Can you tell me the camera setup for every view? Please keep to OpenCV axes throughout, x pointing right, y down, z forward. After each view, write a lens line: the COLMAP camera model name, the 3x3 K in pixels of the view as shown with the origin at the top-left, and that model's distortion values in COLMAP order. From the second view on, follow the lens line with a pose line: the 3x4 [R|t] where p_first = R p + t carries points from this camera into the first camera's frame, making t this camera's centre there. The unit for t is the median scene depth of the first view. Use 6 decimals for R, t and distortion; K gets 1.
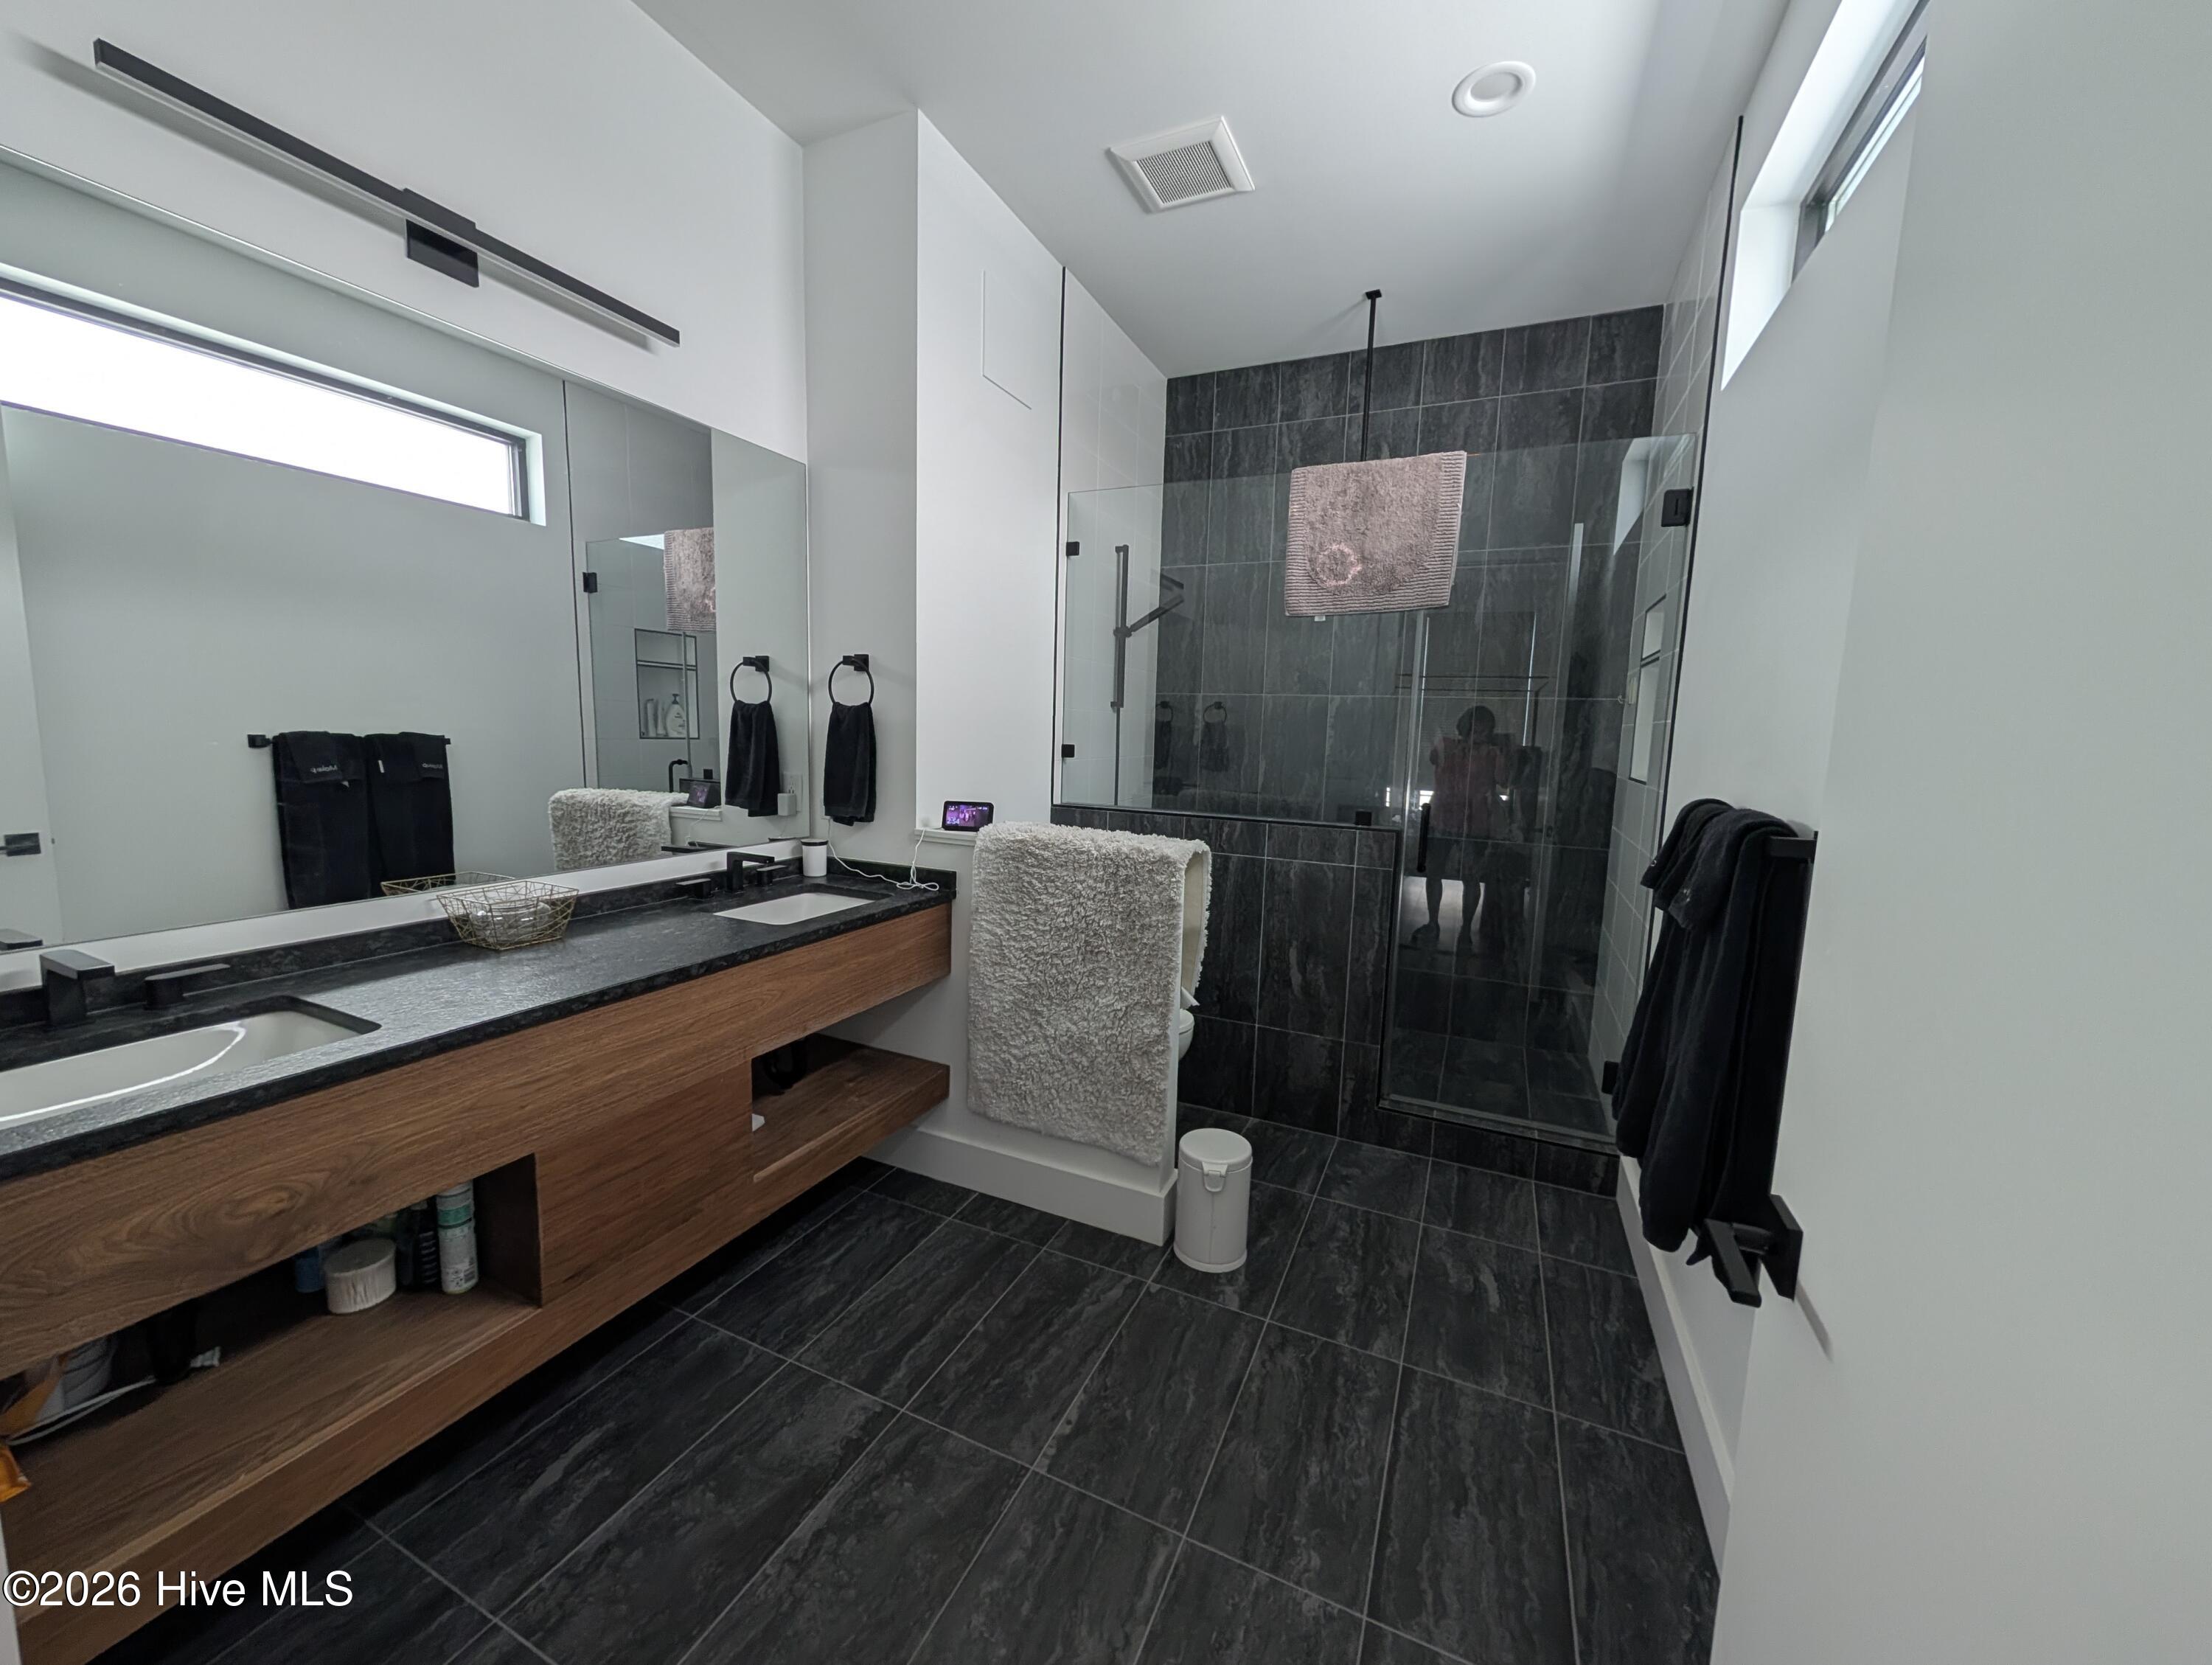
lens RADIAL K [[848.7, 0, 1096.6], [0, 848.7, 829.5], [0, 0, 1]] dist [-0.001245, 0.000120]
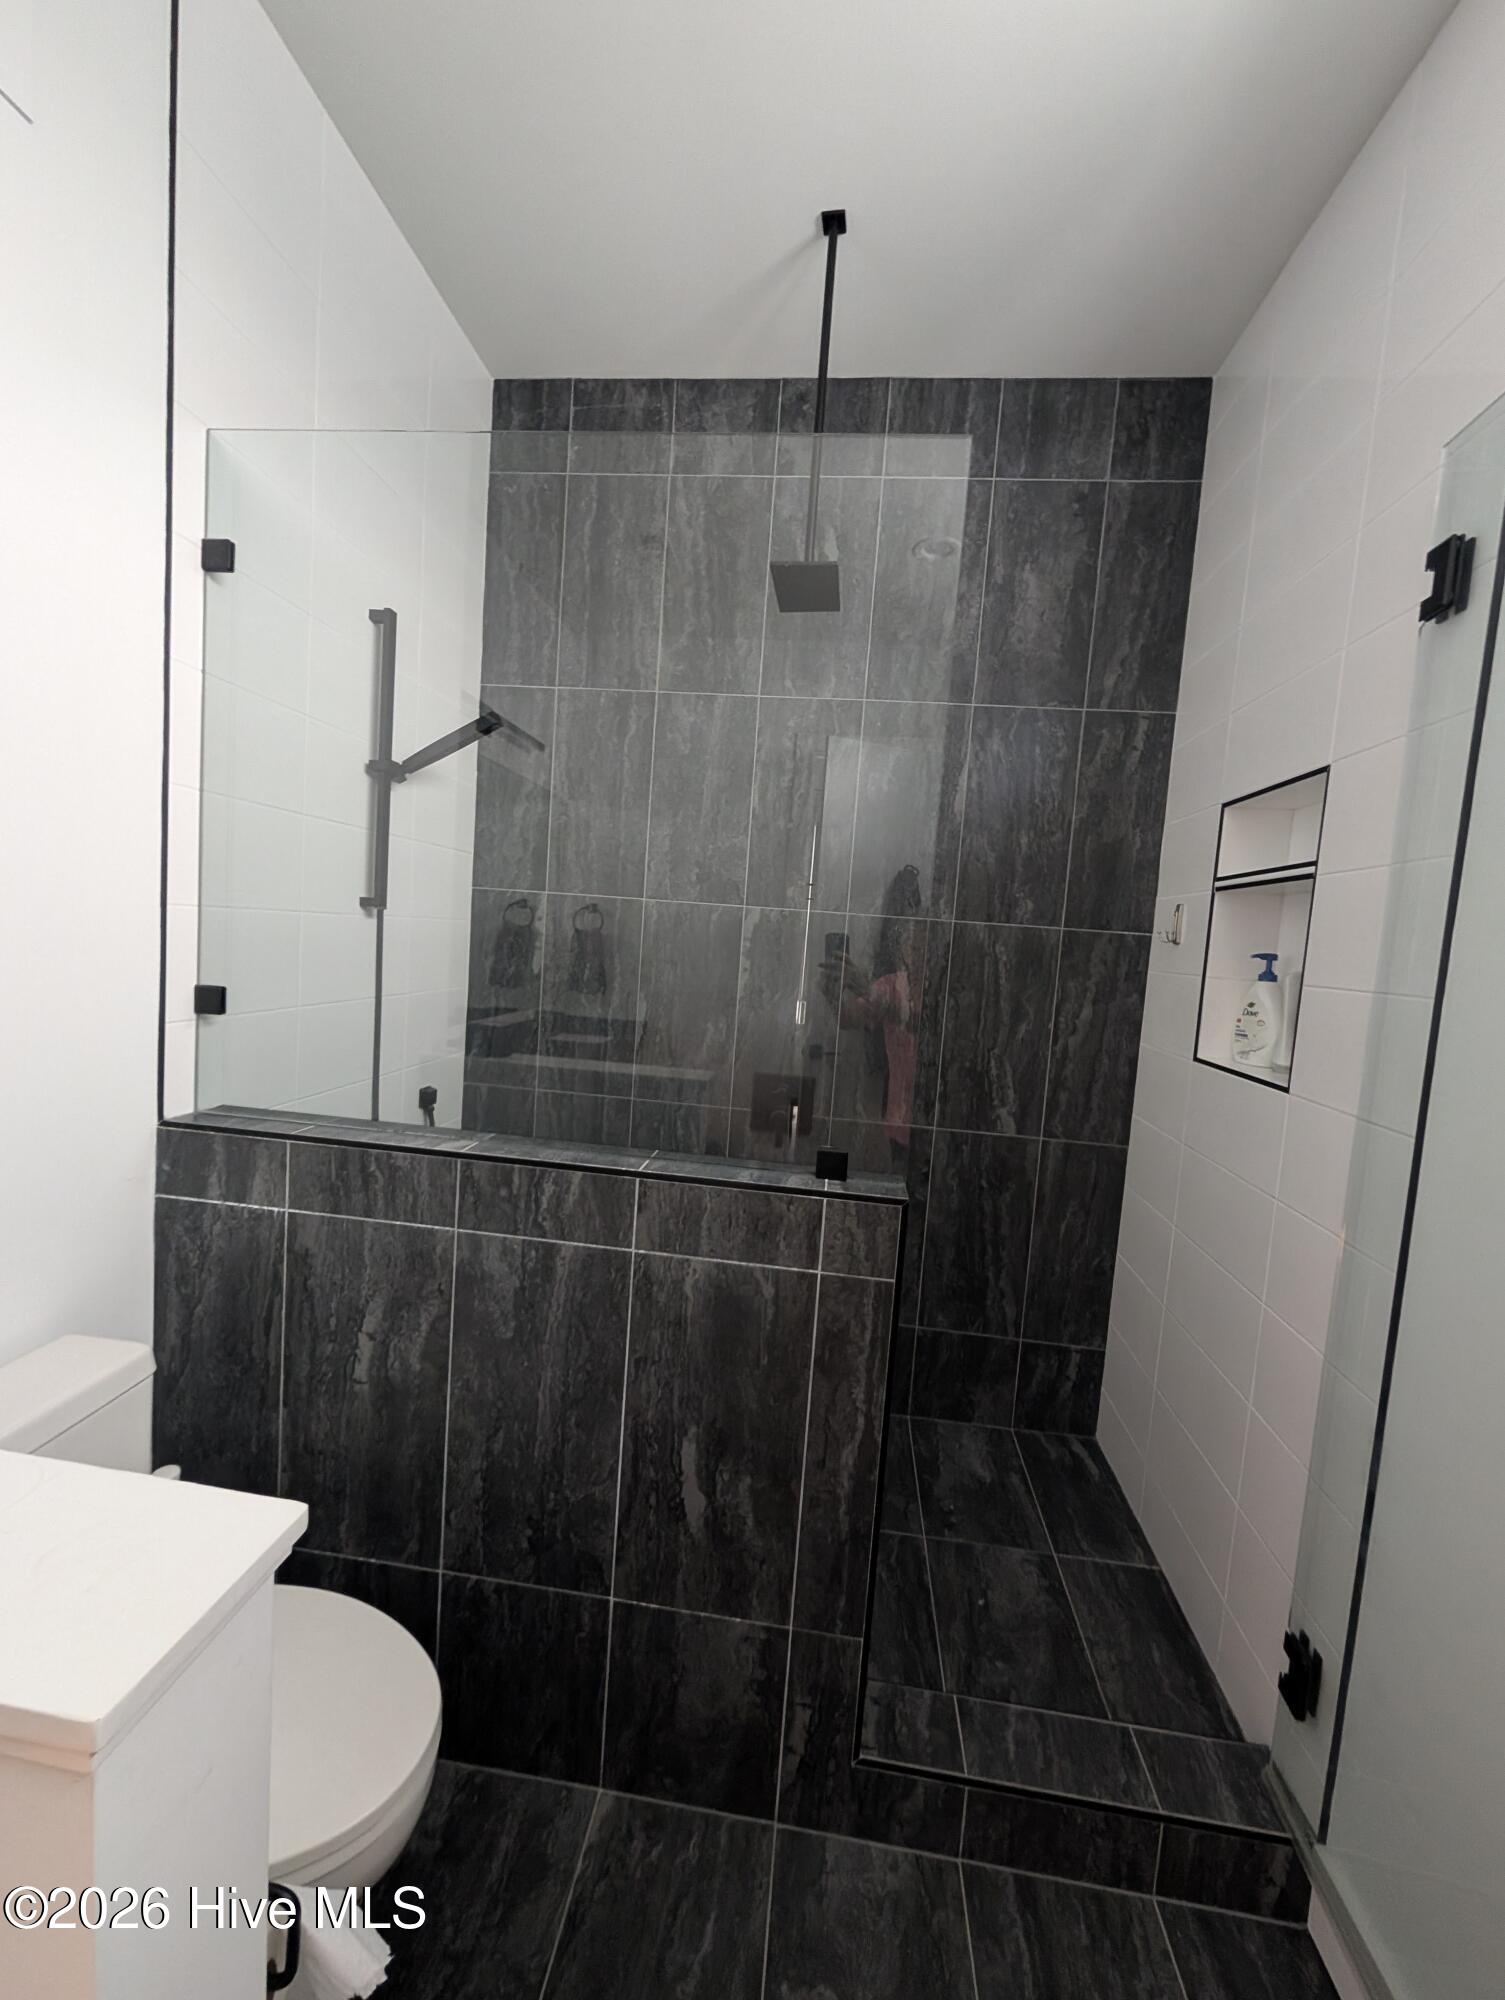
lens RADIAL K [[767.3, 0, 756.5], [0, 767.3, 990.2], [0, 0, 1]] dist [-0.001245, 0.000120]
pose [[0.947974, 0.016395, 0.317925, 0.113127], [-0.005767, 0.999393, -0.034342, -0.084954], [-0.318295, 0.030722, 0.947494, 0.511760]]
